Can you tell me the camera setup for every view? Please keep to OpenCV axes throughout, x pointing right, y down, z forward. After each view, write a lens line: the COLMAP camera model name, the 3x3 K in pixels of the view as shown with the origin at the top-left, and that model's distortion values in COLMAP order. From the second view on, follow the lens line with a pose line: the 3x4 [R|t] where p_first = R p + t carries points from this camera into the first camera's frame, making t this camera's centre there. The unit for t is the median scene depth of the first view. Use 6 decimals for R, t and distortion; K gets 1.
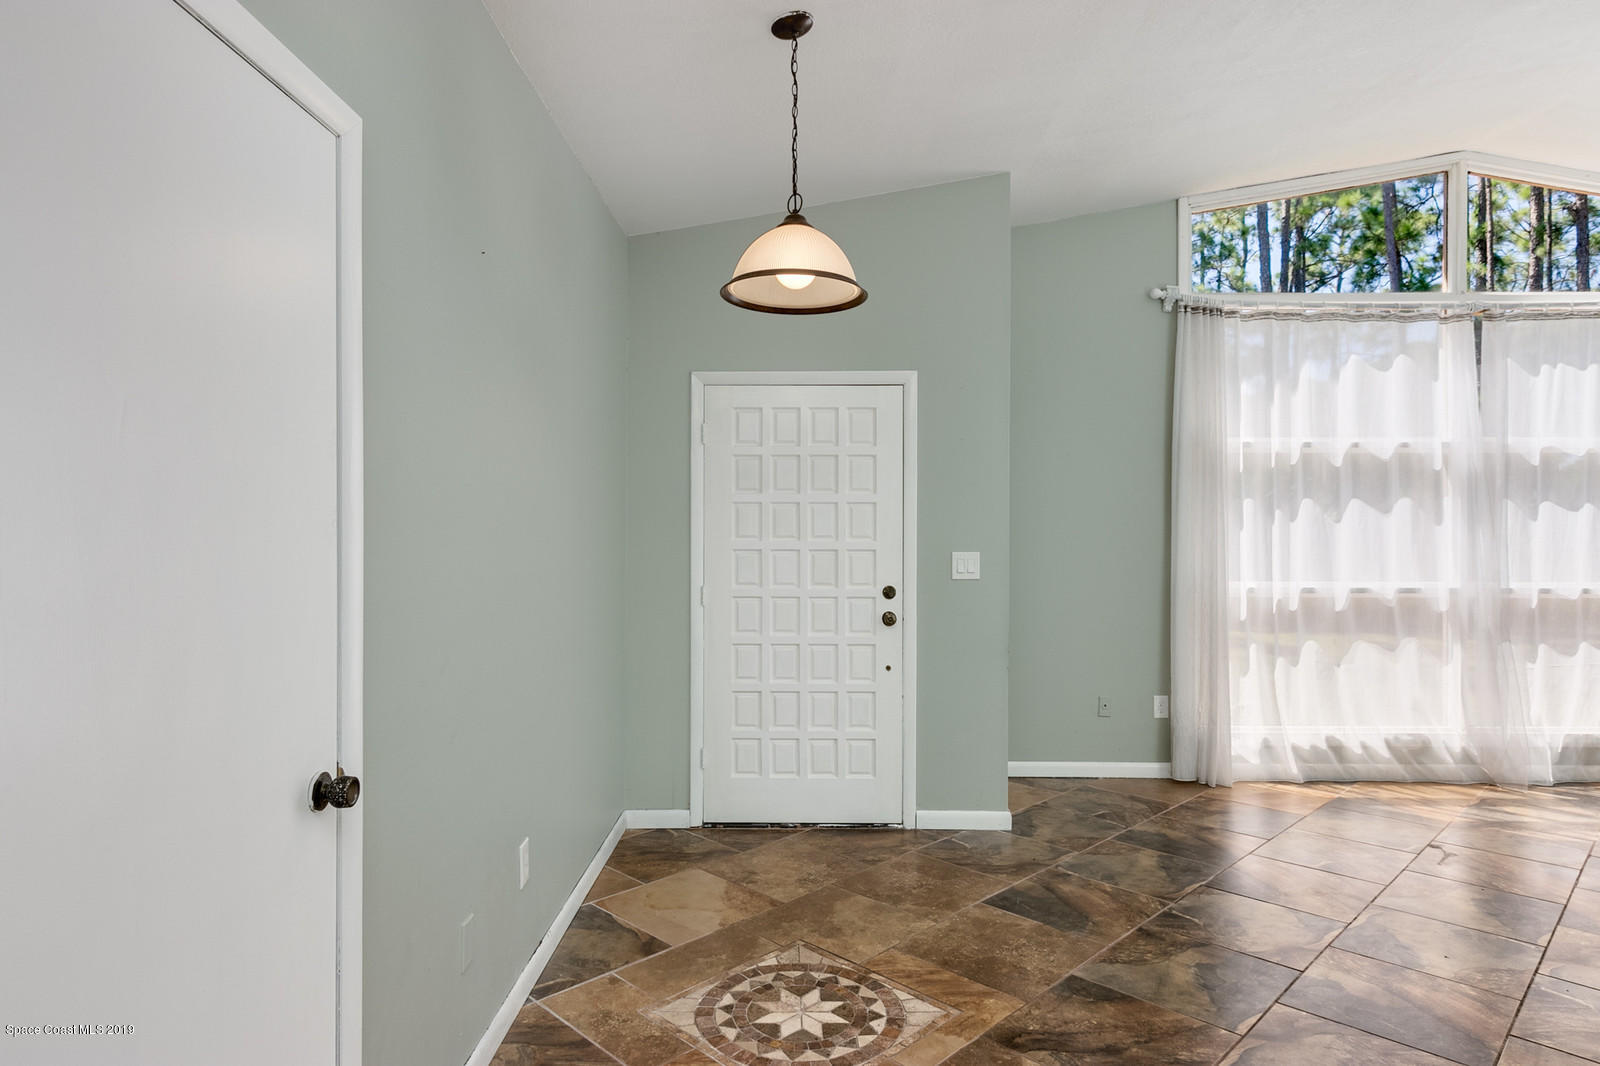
lens RADIAL K [[894.3, 0, 785.9], [0, 894.3, 538.4], [0, 0, 1]] dist [0.003963, -0.001061]
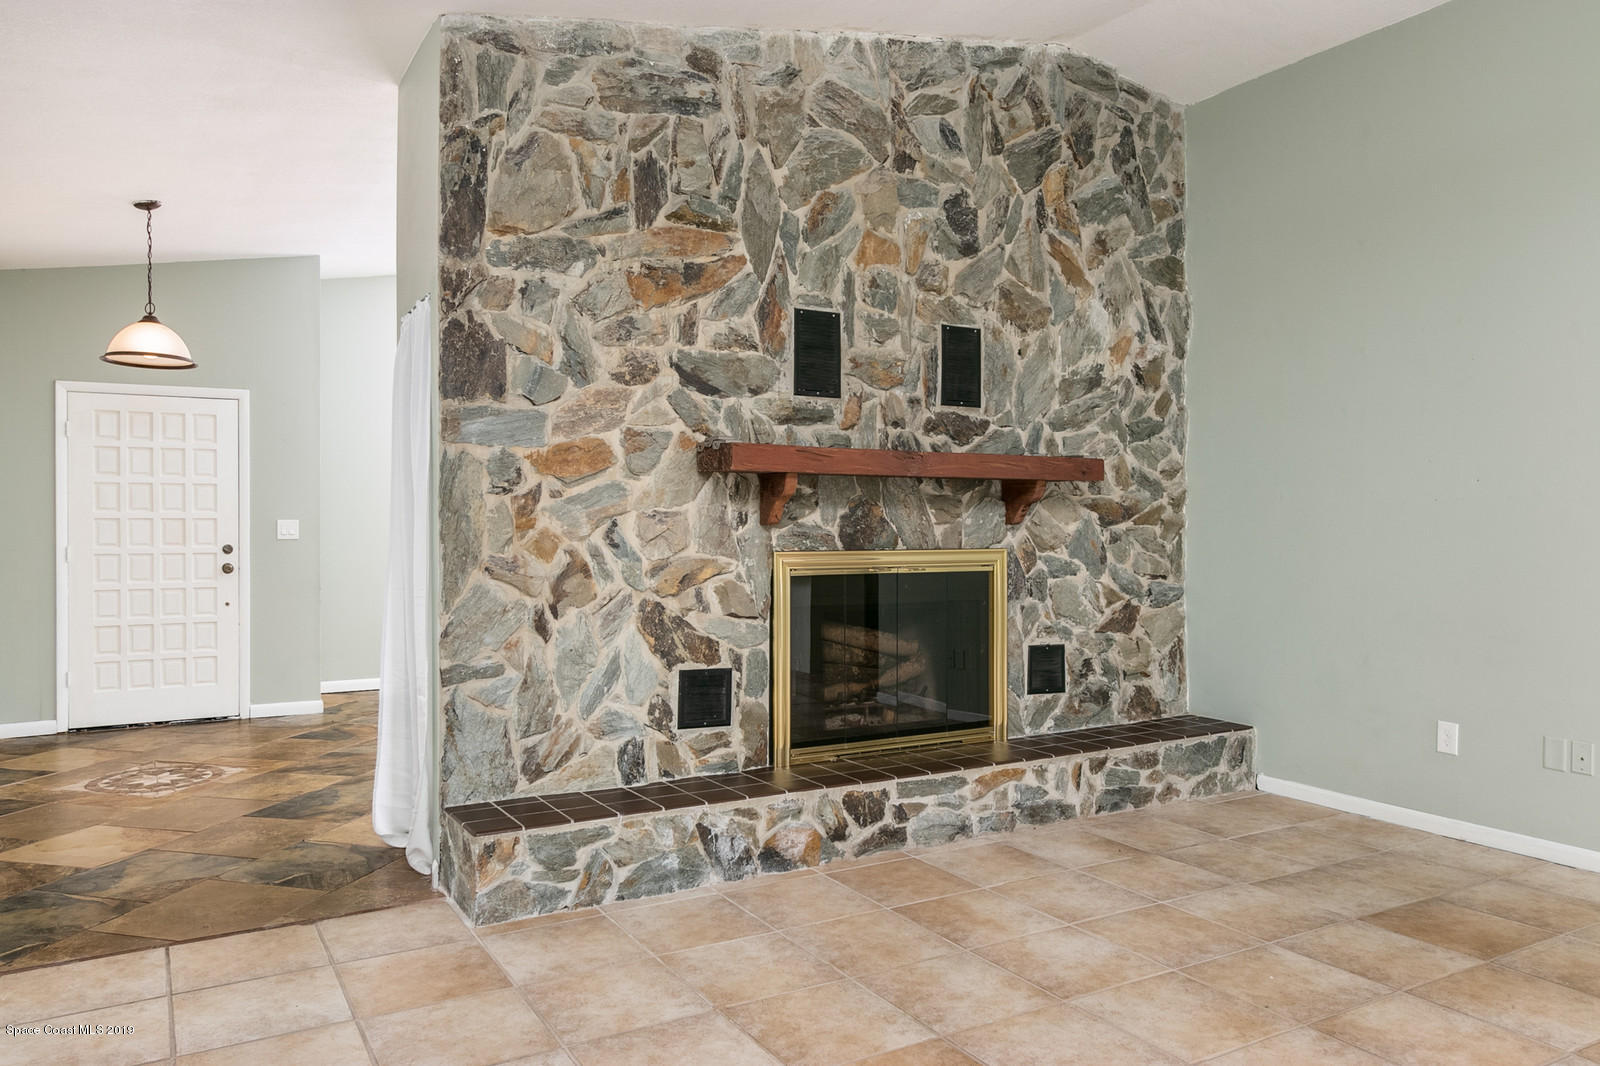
lens RADIAL K [[1122.0, 0, 799.6], [0, 1122.0, 531.1], [0, 0, 1]] dist [0.000178, -0.002391]
pose [[0.856310, -0.005022, 0.516439, -0.022850], [0.004848, 0.999987, 0.001685, 0.033691], [-0.516440, 0.001061, 0.856323, -0.941171]]
